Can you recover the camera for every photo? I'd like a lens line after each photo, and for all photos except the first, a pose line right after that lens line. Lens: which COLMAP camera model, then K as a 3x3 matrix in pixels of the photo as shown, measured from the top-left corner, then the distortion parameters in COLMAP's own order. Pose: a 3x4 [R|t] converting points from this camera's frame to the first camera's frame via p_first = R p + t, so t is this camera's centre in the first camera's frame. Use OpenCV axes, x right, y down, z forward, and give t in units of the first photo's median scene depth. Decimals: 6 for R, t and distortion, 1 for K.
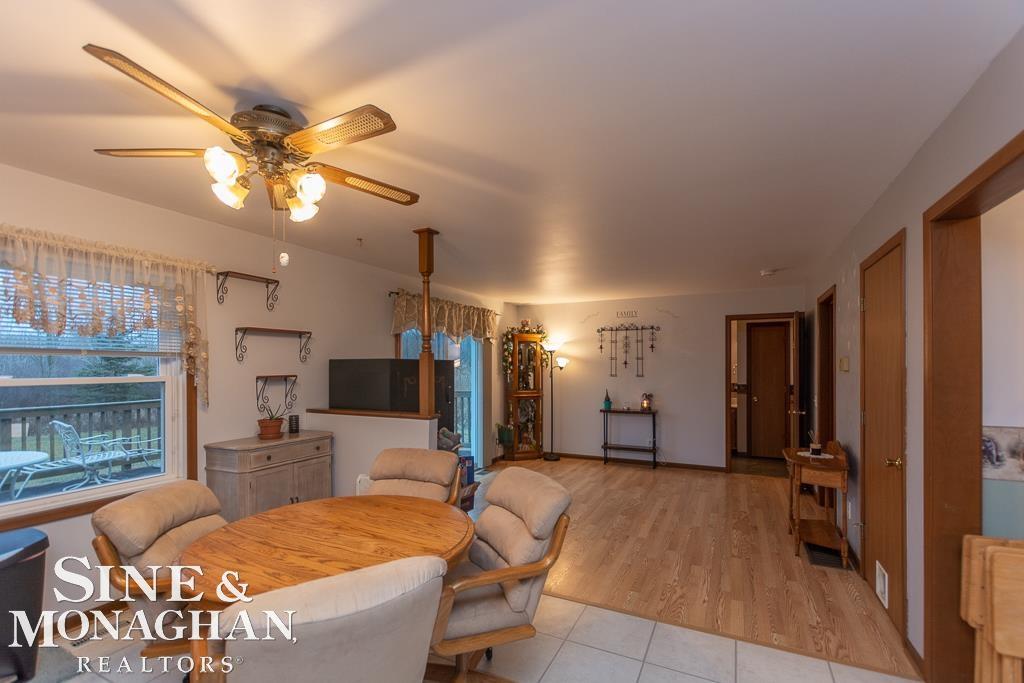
lens RADIAL K [[468.7, 0, 505.0], [0, 468.7, 367.5], [0, 0, 1]] dist [0.002598, 0.002310]
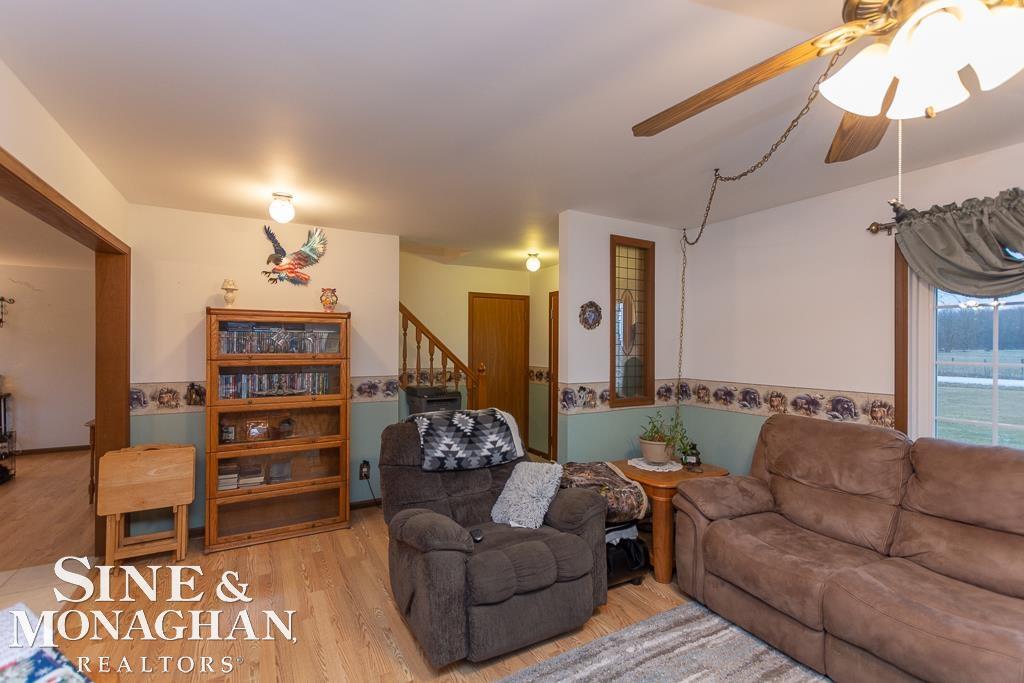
lens RADIAL K [[468.7, 0, 512.7], [0, 468.7, 342.3], [0, 0, 1]] dist [0.002598, 0.002310]
pose [[0.551004, 0.007772, 0.834466, 0.111417], [-0.003292, 0.999969, -0.007139, -0.003231], [-0.834496, 0.001187, 0.551013, -0.290479]]
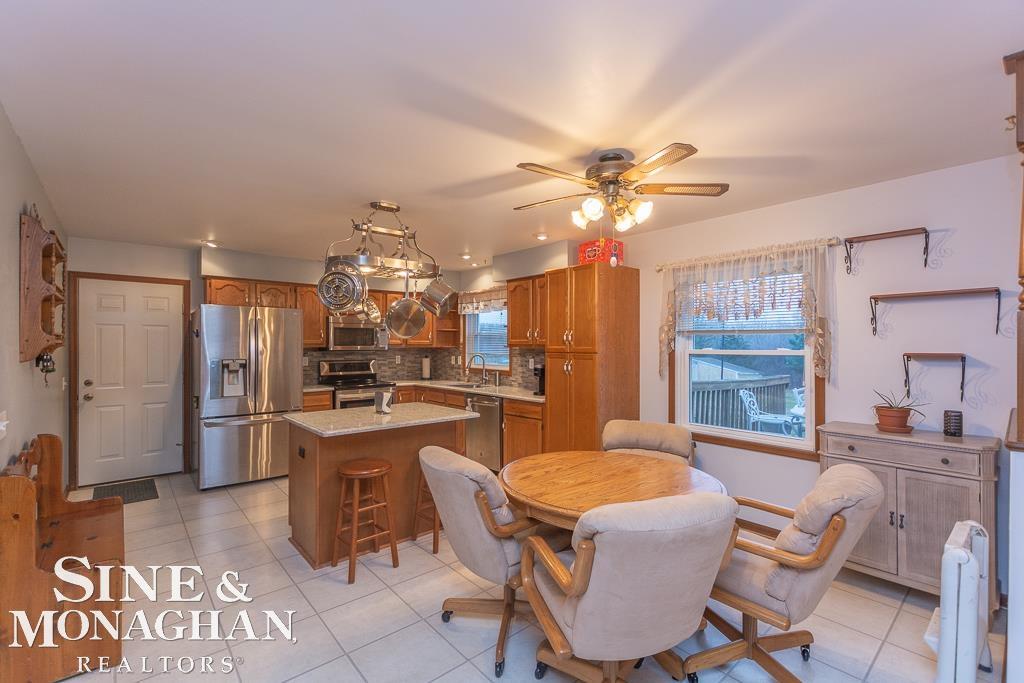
lens RADIAL K [[468.7, 0, 510.2], [0, 468.7, 347.4], [0, 0, 1]] dist [0.002598, 0.002310]
pose [[-0.410276, 0.007085, -0.911934, 0.244915], [-0.001953, 0.999961, 0.008648, 0.000879], [0.911959, 0.005329, -0.410246, 0.358672]]
